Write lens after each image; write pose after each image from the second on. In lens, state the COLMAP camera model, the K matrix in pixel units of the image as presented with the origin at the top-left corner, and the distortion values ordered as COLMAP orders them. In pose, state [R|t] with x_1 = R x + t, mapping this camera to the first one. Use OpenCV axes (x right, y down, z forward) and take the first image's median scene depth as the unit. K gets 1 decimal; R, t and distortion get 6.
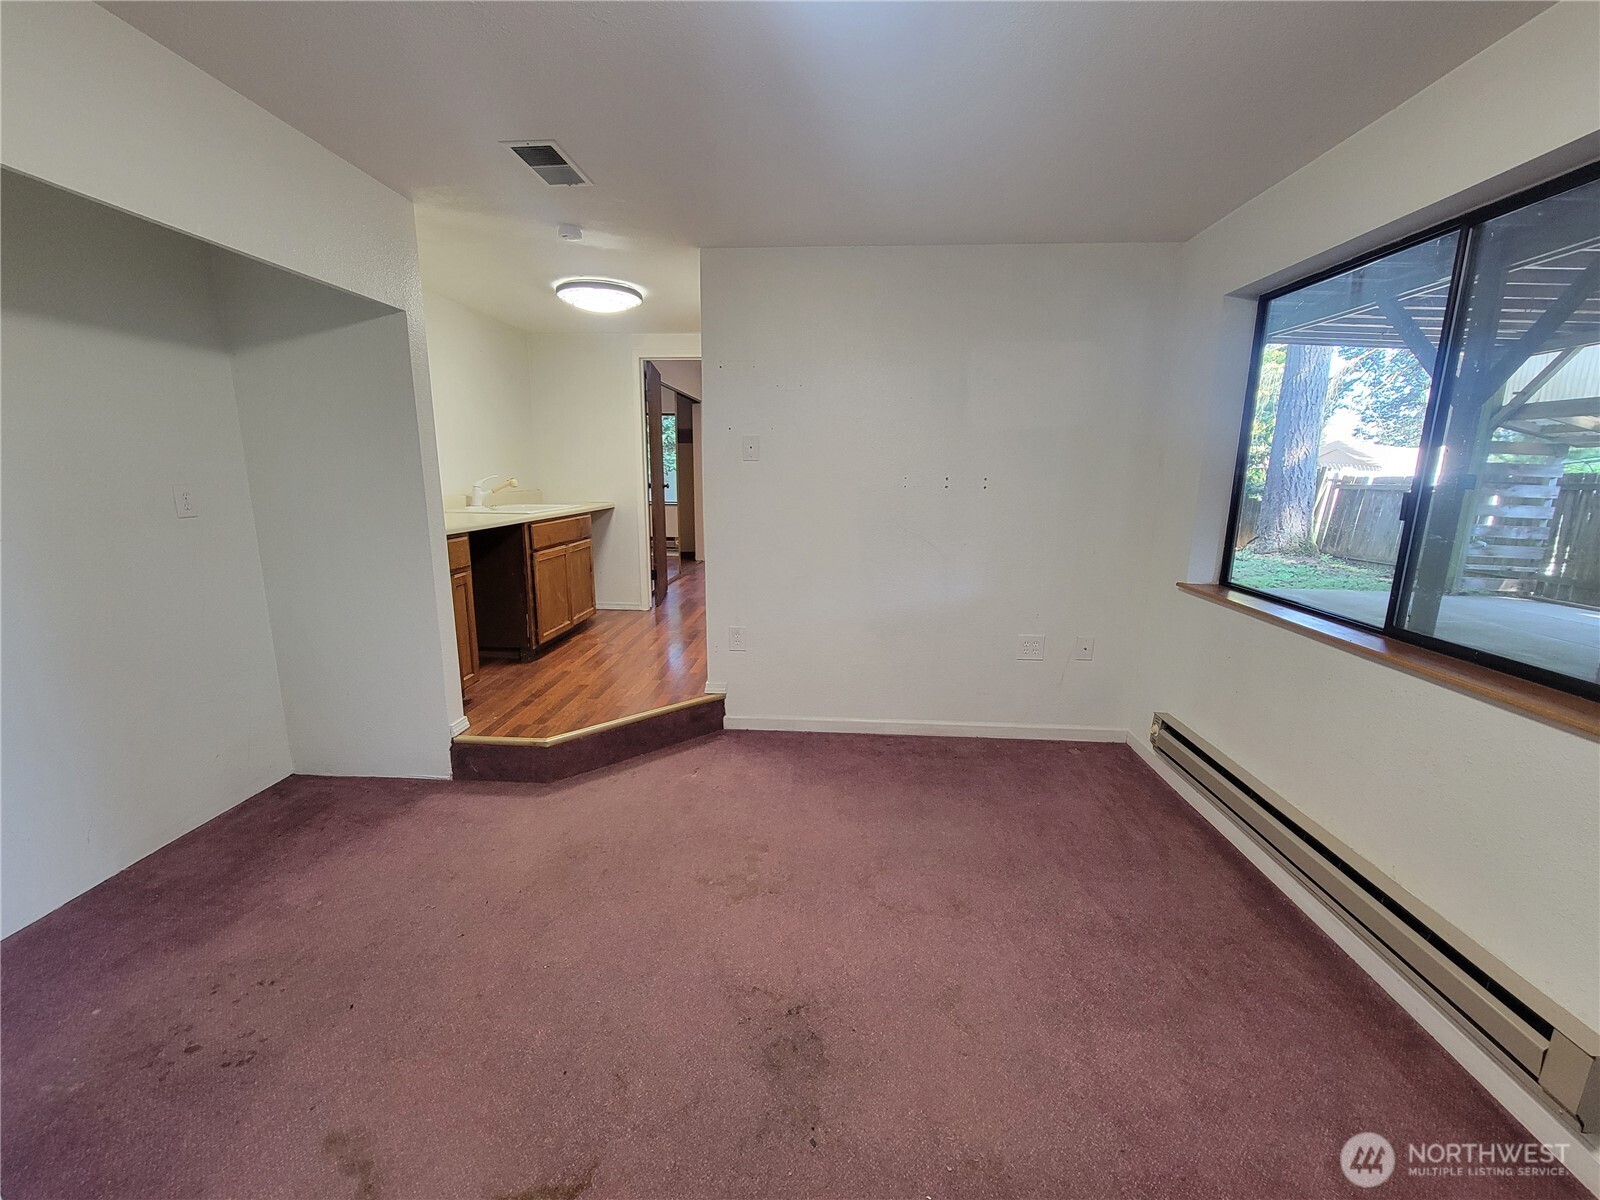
lens RADIAL K [[655.0, 0, 793.2], [0, 655.0, 598.7], [0, 0, 1]] dist [0.004004, 0.000169]
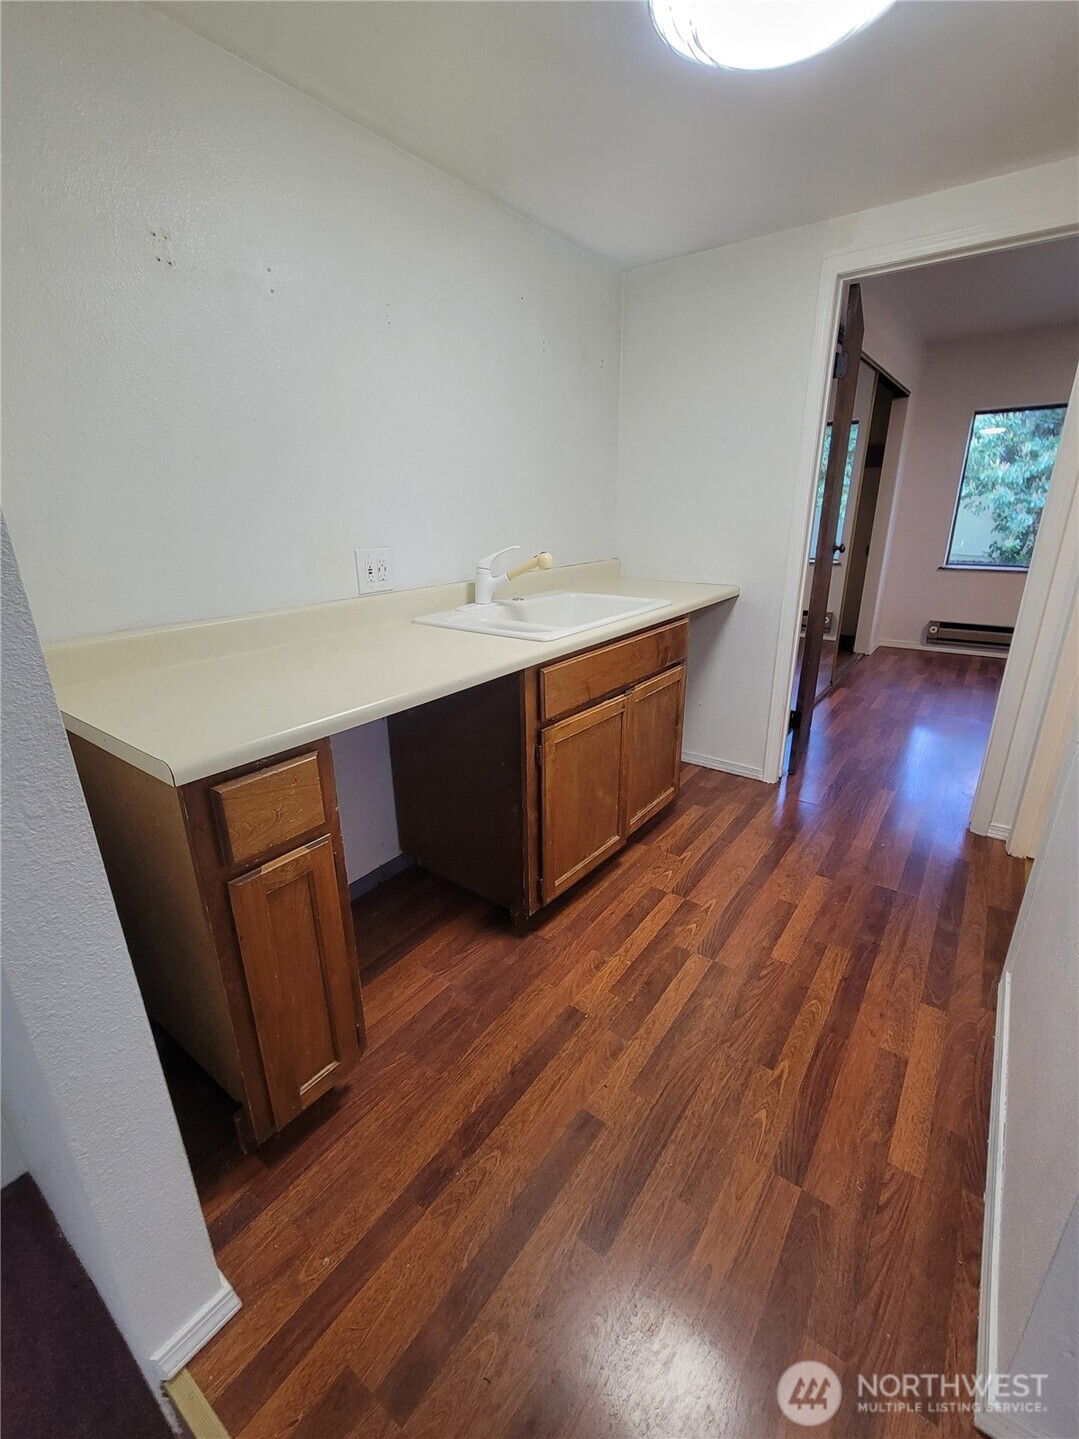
lens RADIAL K [[605.9, 0, 538.0], [0, 605.9, 698.8], [0, 0, 1]] dist [-0.002797, -0.000572]
pose [[0.836932, 0.152785, -0.525548, -0.177104], [-0.086489, 0.985100, 0.148651, -0.150176], [0.540429, -0.078956, 0.837676, 0.633833]]
